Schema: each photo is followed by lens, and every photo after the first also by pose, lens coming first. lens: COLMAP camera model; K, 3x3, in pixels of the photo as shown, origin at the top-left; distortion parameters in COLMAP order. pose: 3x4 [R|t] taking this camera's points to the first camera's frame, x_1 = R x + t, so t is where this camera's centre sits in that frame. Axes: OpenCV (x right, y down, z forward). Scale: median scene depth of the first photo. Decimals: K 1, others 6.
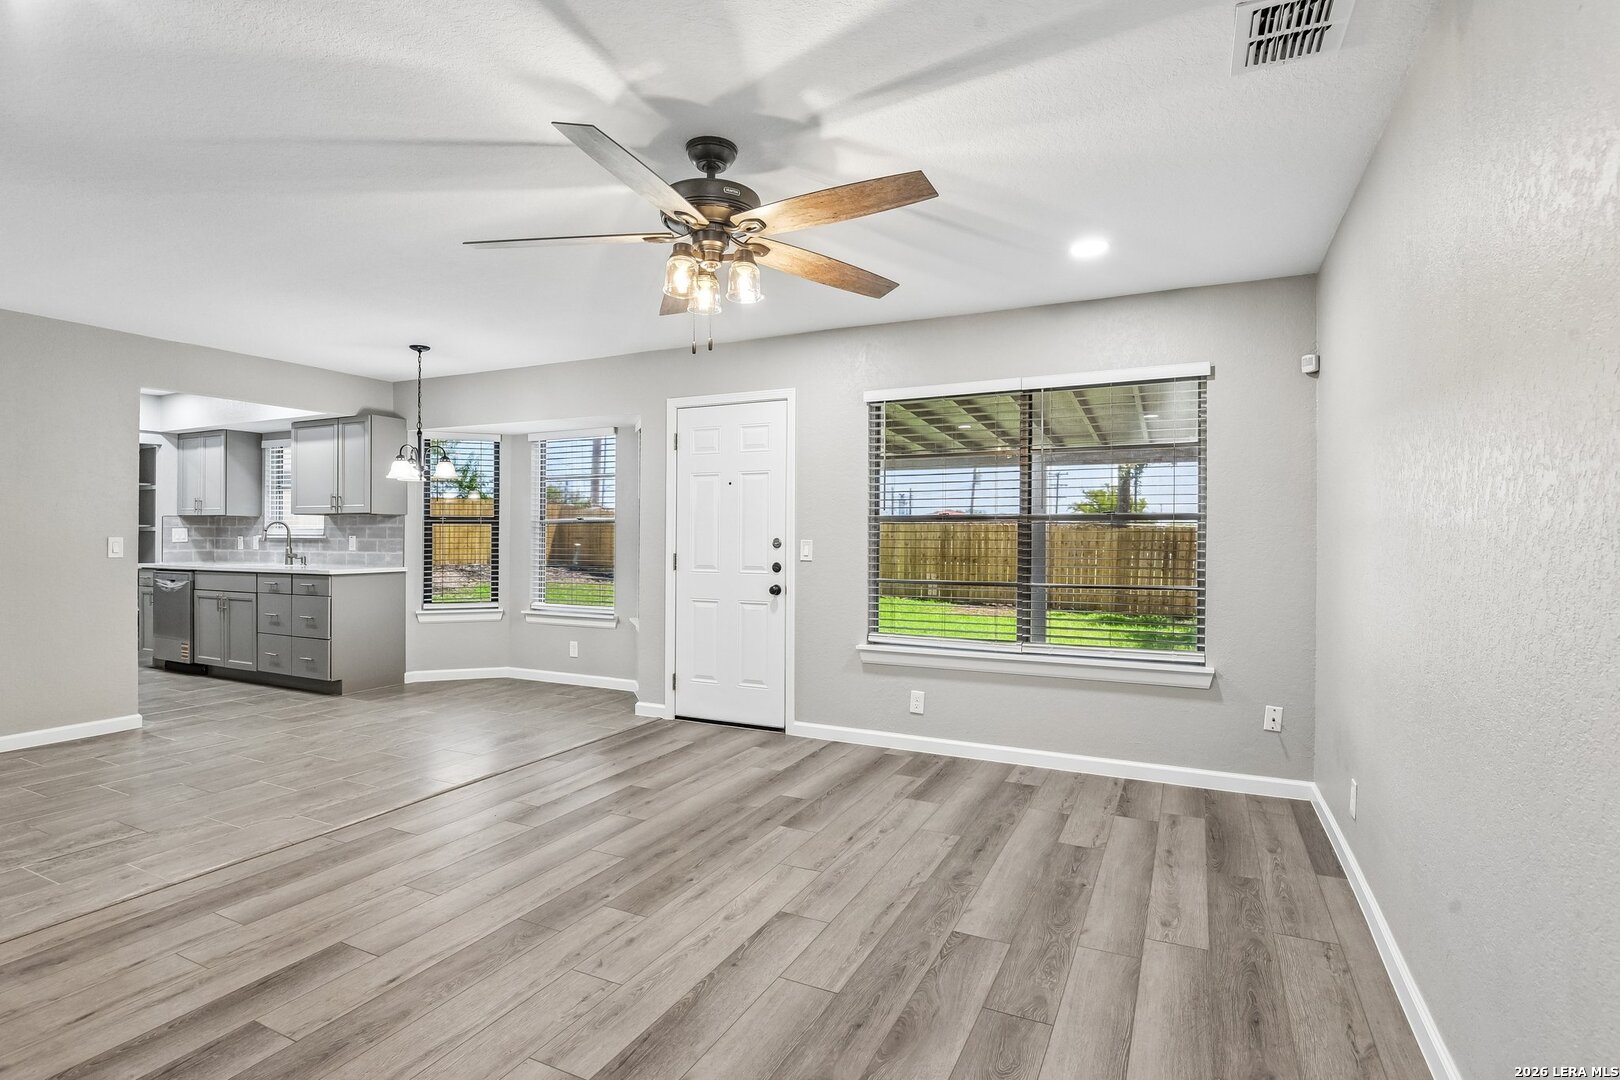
lens RADIAL K [[805.3, 0, 780.9], [0, 805.3, 542.8], [0, 0, 1]] dist [-0.019565, -0.008210]
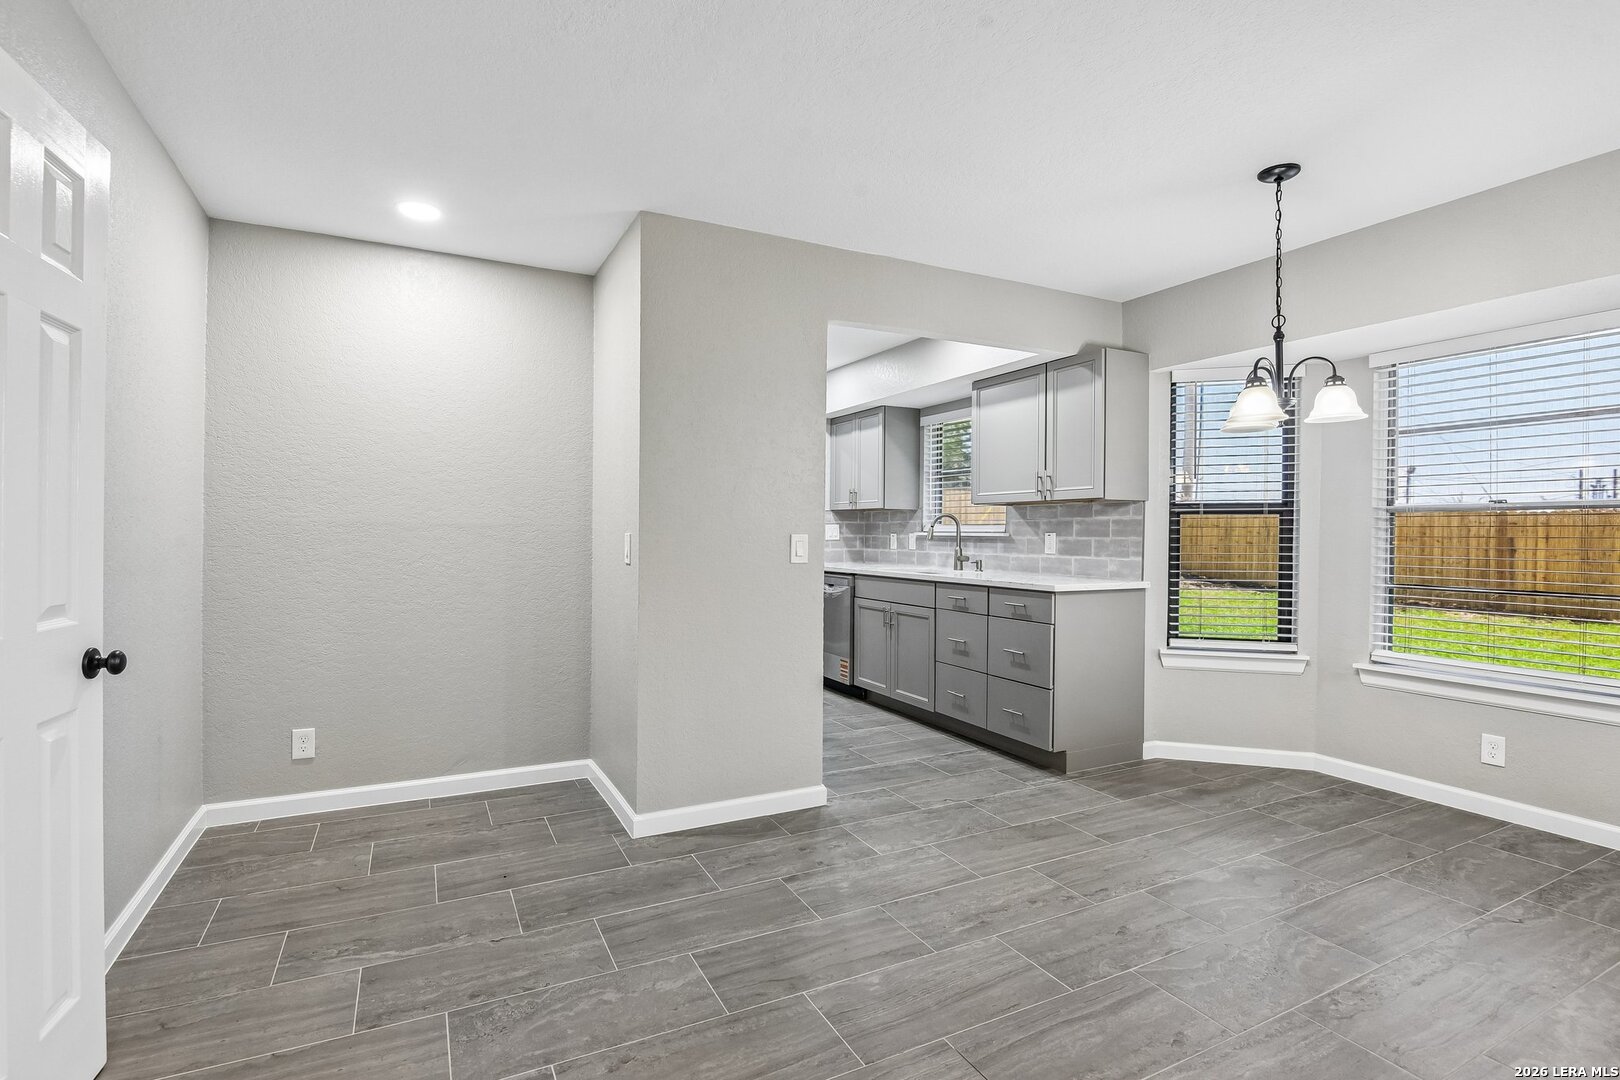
lens RADIAL K [[767.8, 0, 798.4], [0, 767.8, 537.4], [0, 0, 1]] dist [0.002360, -0.008147]
pose [[0.807882, 0.004598, -0.589327, -0.327178], [-0.007507, 0.999969, -0.002490, -0.001519], [0.589297, 0.006436, 0.807891, 0.331497]]
